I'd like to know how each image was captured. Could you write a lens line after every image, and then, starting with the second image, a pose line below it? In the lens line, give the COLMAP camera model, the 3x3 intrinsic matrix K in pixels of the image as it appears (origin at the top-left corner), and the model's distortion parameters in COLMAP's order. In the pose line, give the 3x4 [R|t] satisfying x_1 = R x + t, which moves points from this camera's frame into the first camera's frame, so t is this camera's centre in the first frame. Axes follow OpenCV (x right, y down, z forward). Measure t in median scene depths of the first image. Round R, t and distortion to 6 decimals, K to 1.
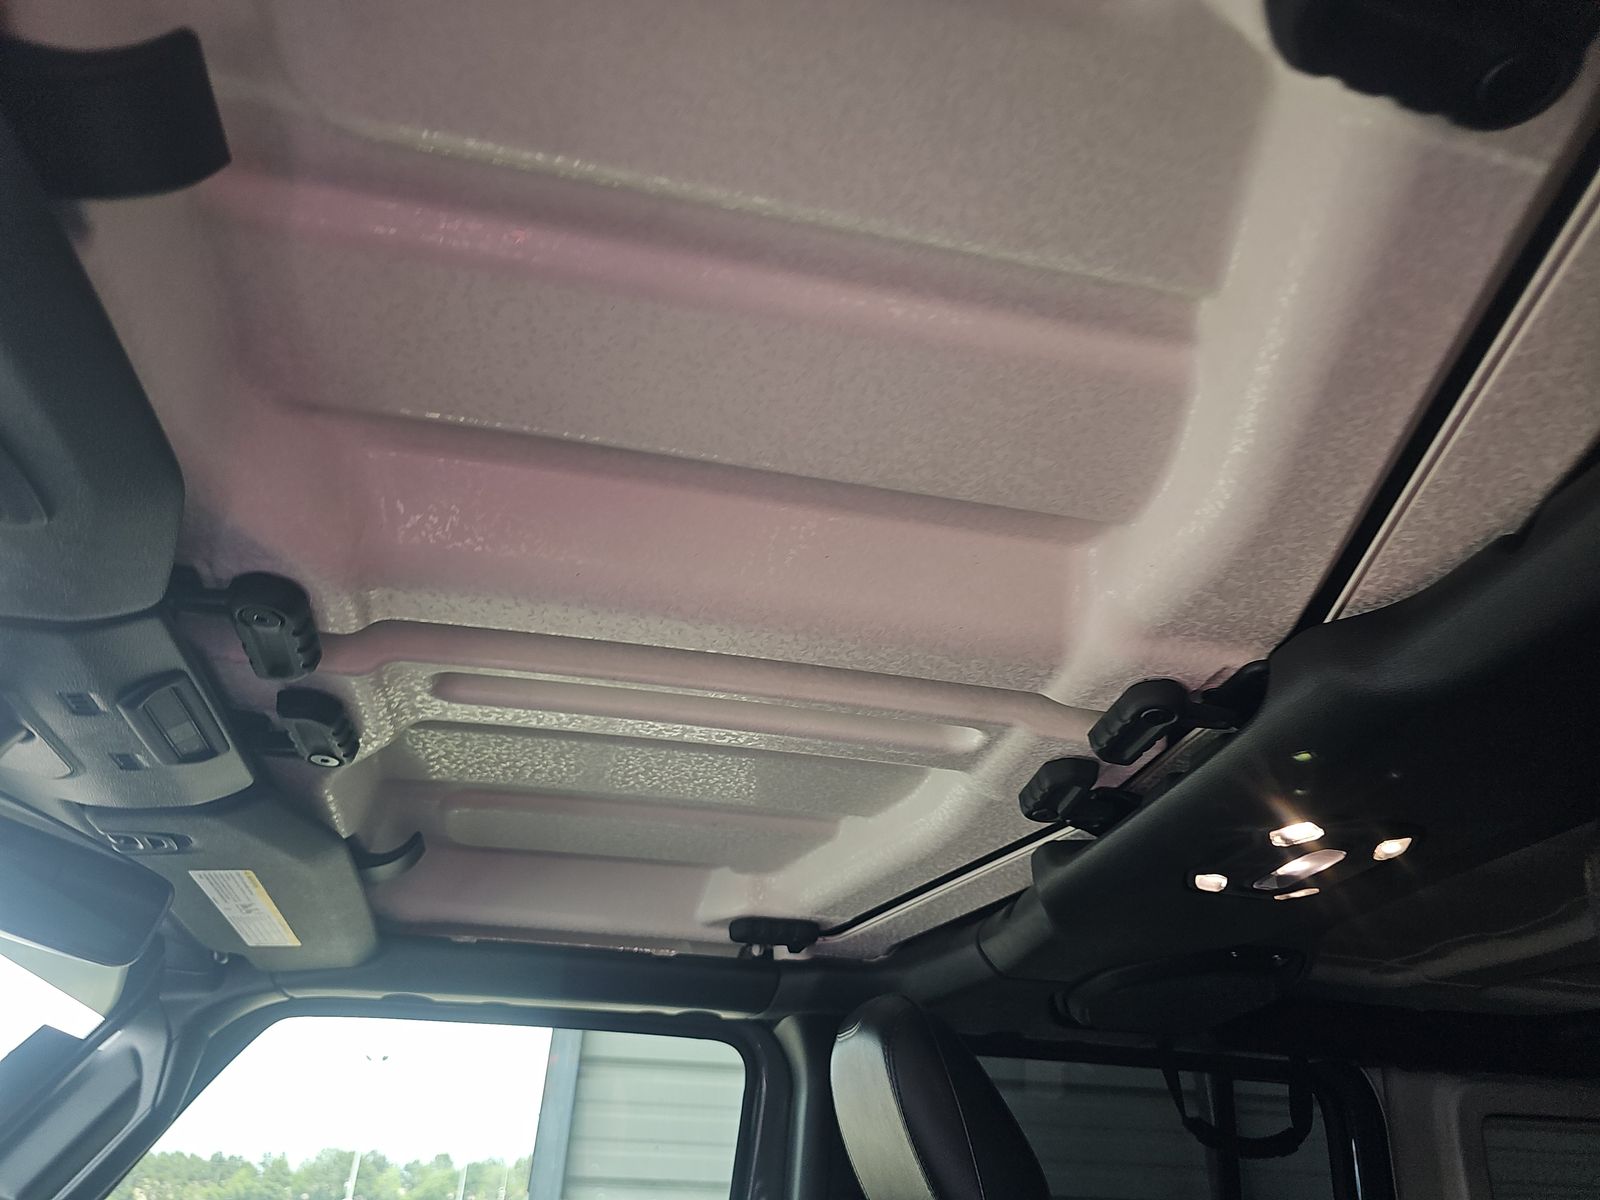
lens RADIAL K [[1085.0, 0, 800.0], [0, 1085.0, 600.0], [0, 0, 1]] dist [0.035522, -0.045961]
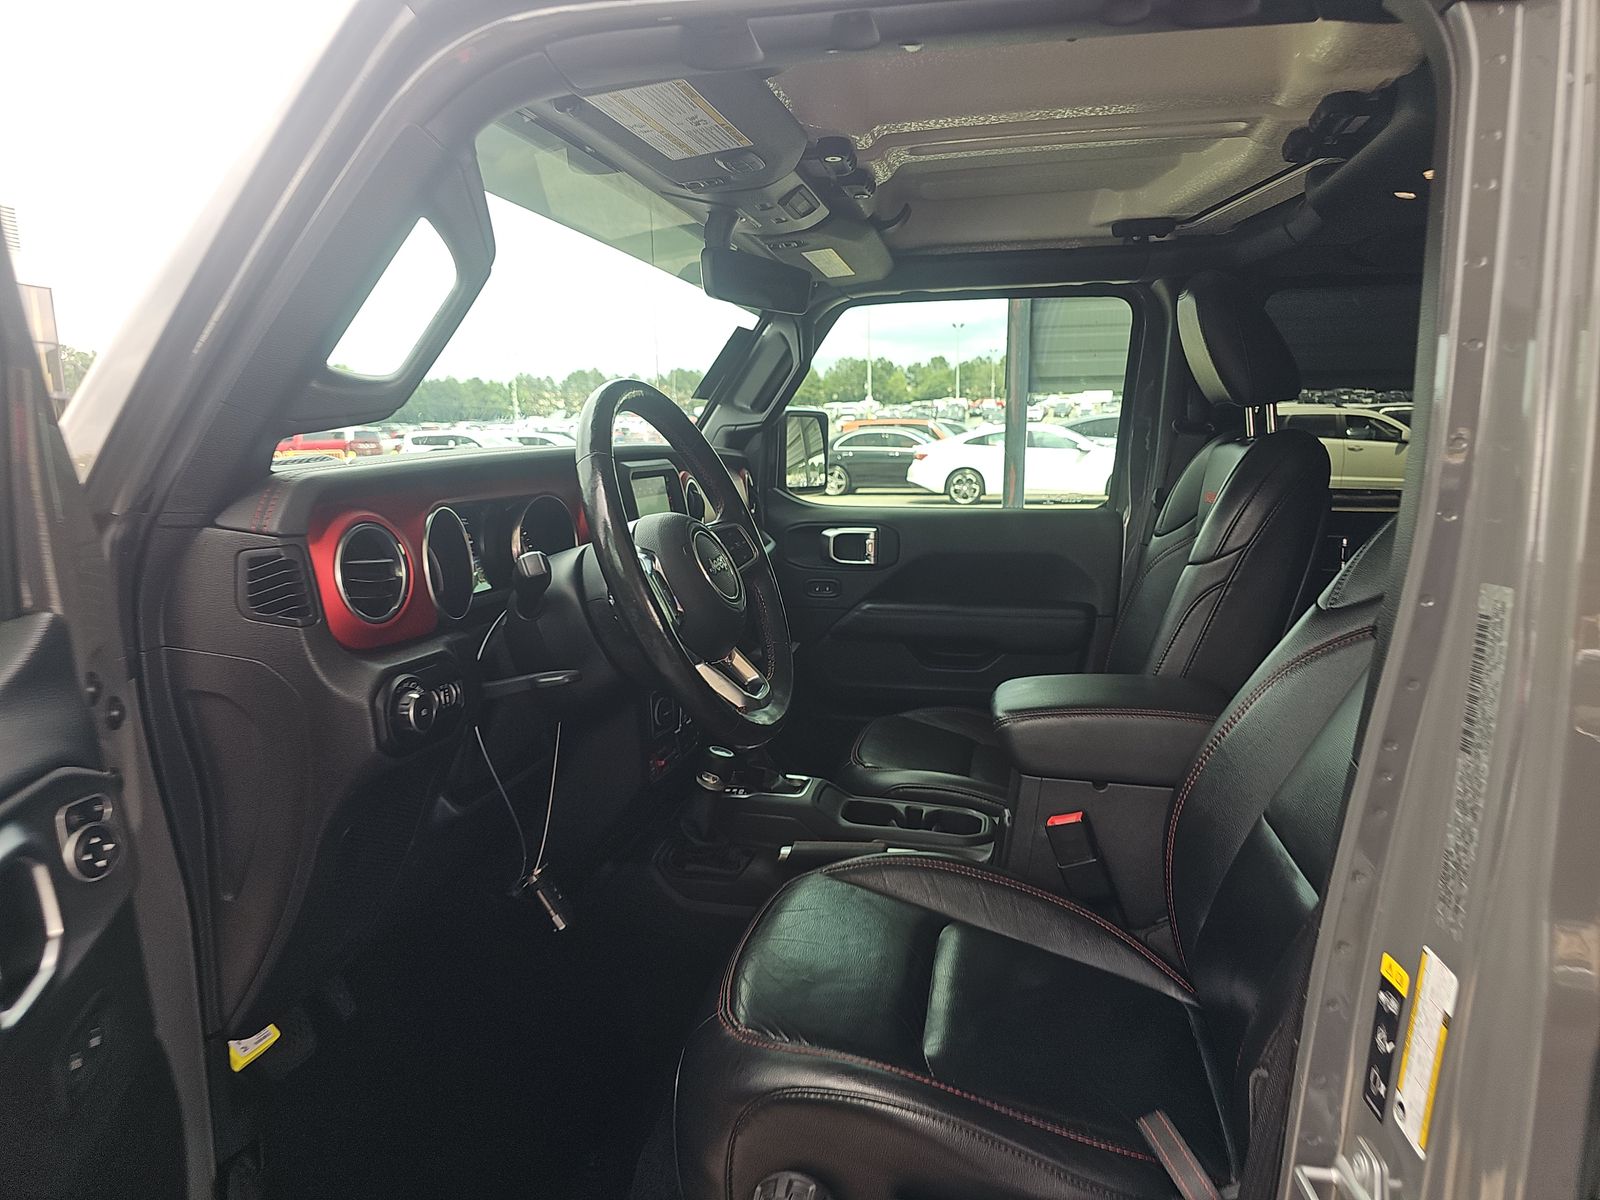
lens RADIAL K [[1085.0, 0, 800.0], [0, 1085.0, 600.0], [0, 0, 1]] dist [0.035522, -0.045961]
pose [[0.916590, 0.030152, -0.398691, 0.172839], [0.231729, 0.772541, 0.591170, -0.321840], [0.325830, -0.634248, 0.701116, -0.572945]]
